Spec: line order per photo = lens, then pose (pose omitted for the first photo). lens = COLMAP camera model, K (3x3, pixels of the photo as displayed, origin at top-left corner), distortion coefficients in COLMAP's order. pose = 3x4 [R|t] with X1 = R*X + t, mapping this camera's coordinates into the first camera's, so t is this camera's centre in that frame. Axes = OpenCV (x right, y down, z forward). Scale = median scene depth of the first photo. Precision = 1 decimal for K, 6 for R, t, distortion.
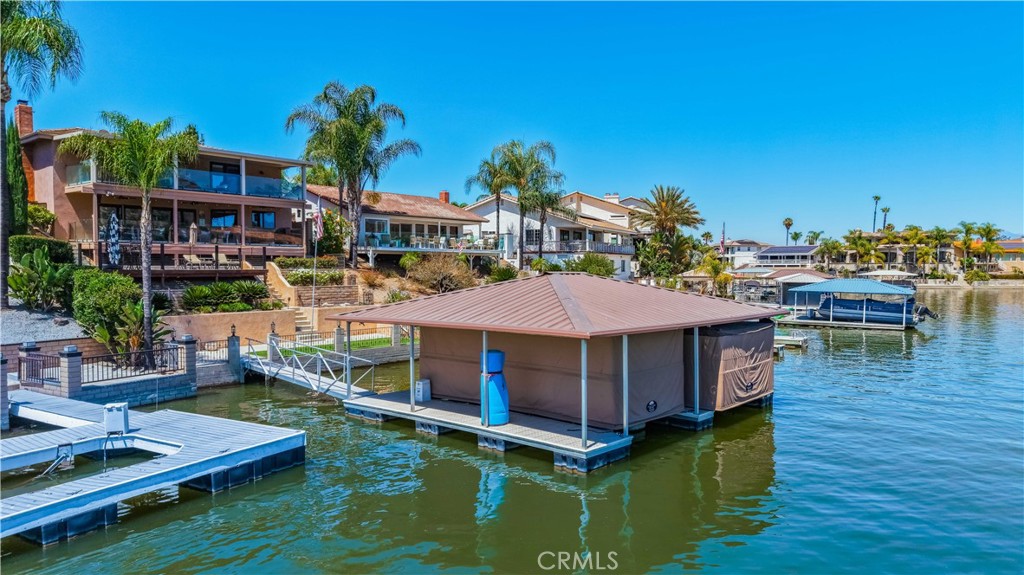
lens RADIAL K [[689.1, 0, 537.7], [0, 689.1, 325.3], [0, 0, 1]] dist [-0.000988, -0.004268]
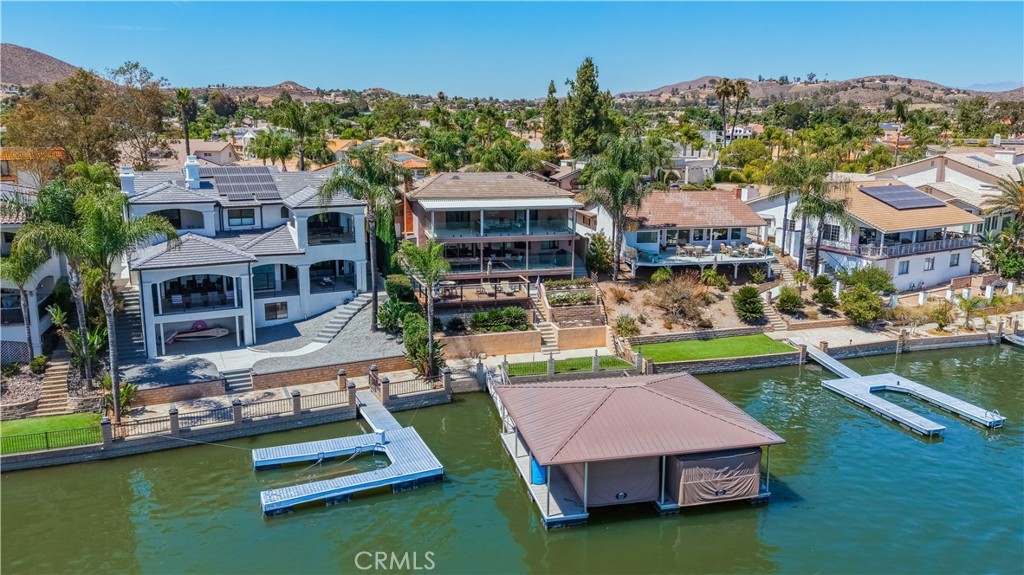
lens RADIAL K [[785.7, 0, 512.0], [0, 785.7, 287.5], [0, 0, 1]] dist [0.043165, -0.002160]
pose [[0.809258, 0.121841, -0.574680, 0.418696], [-0.049838, 0.988968, 0.139494, -0.267932], [0.585336, -0.084246, 0.806402, -0.273151]]
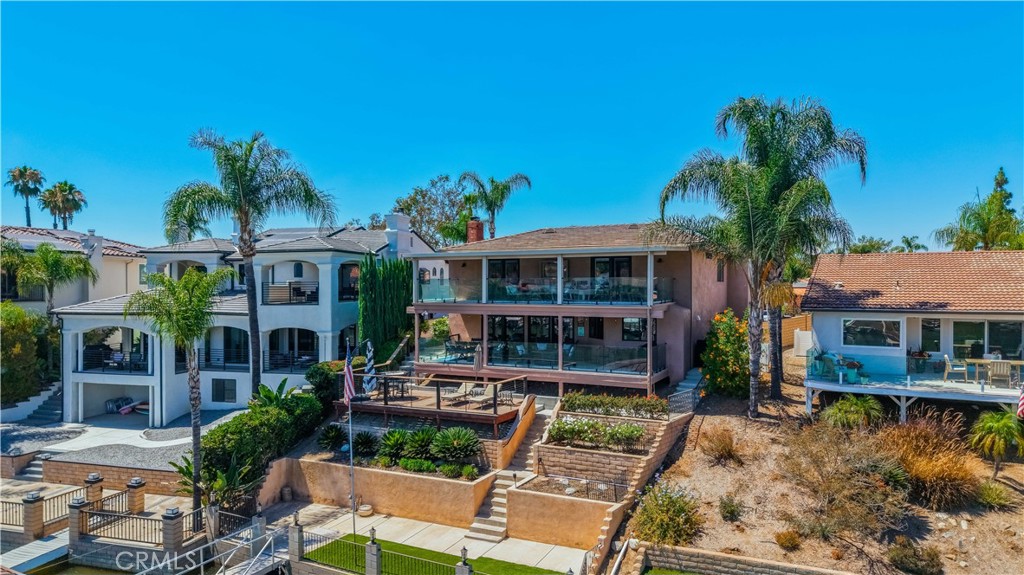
lens RADIAL K [[706.3, 0, 512.0], [0, 706.3, 287.5], [0, 0, 1]] dist [0.002841, -0.002196]
pose [[0.197870, -0.006620, -0.980206, 0.274111], [-0.081076, 0.996440, -0.023097, -0.162930], [0.976870, 0.084041, 0.196629, 0.702566]]
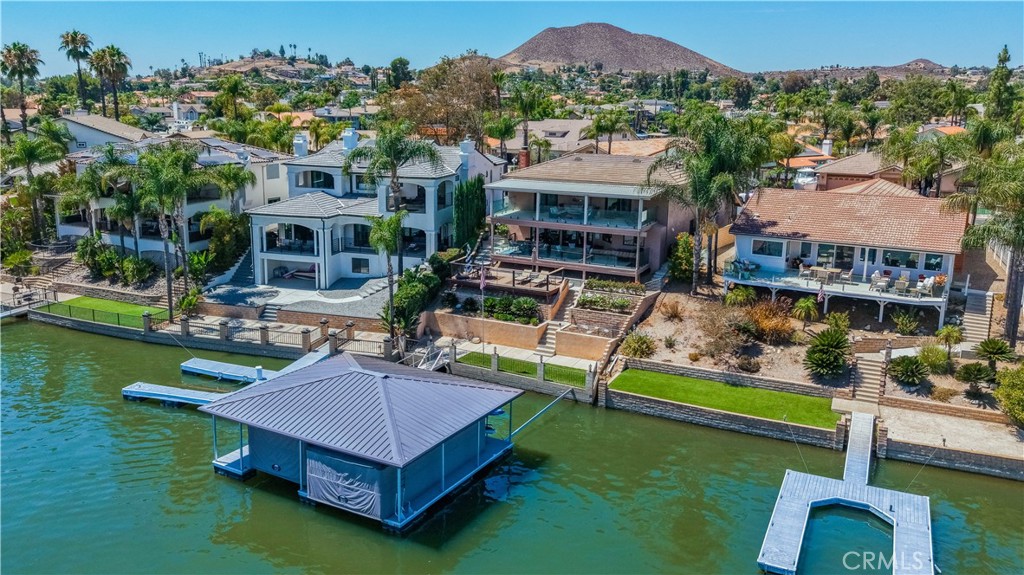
lens RADIAL K [[831.5, 0, 463.7], [0, 831.5, 284.7], [0, 0, 1]] dist [0.067019, -0.115904]
pose [[0.145867, 0.210073, -0.966743, 0.893616], [-0.087401, 0.976110, 0.198921, -0.319586], [0.985436, 0.055479, 0.160743, 0.482982]]
